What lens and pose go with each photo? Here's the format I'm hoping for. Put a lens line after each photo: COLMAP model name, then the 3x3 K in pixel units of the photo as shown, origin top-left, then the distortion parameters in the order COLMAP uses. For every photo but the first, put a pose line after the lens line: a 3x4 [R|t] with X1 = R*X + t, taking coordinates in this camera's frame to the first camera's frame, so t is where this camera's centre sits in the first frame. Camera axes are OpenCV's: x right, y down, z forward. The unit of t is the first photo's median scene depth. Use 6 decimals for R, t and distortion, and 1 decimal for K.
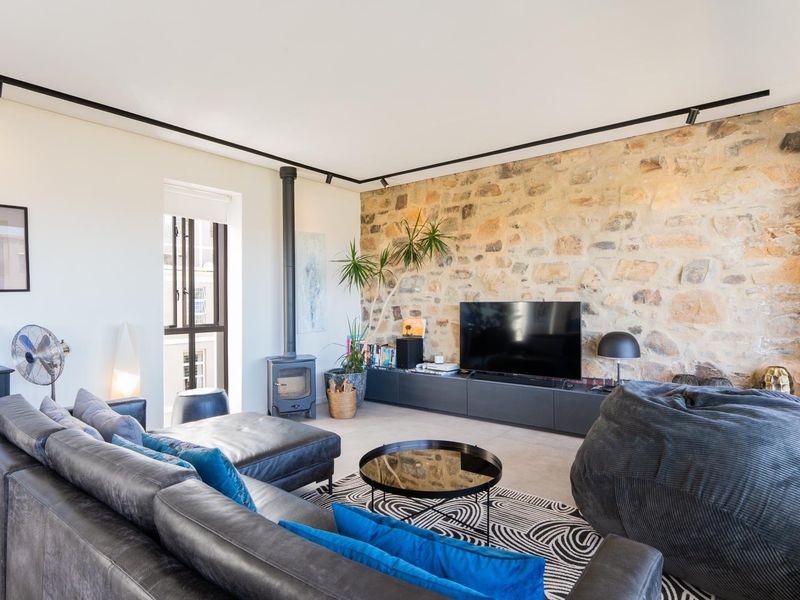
lens RADIAL K [[448.6, 0, 400.0], [0, 448.6, 300.0], [0, 0, 1]] dist [-0.004856, 0.000231]
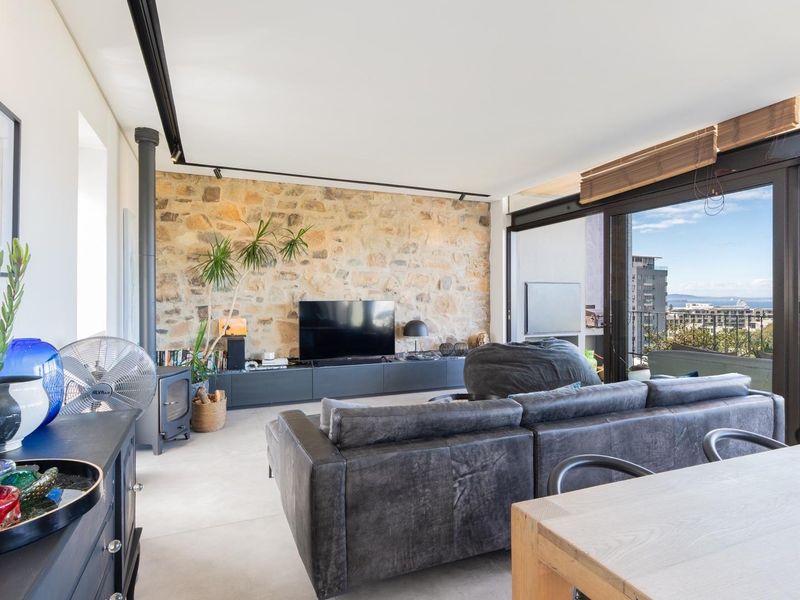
lens RADIAL K [[439.1, 0, 400.0], [0, 439.1, 300.0], [0, 0, 1]] dist [-0.003398, -0.000518]
pose [[0.502749, 0.011284, 0.864359, -0.712259], [0.004257, 0.999870, -0.015530, 0.021461], [-0.864422, 0.011487, 0.502636, 0.243936]]
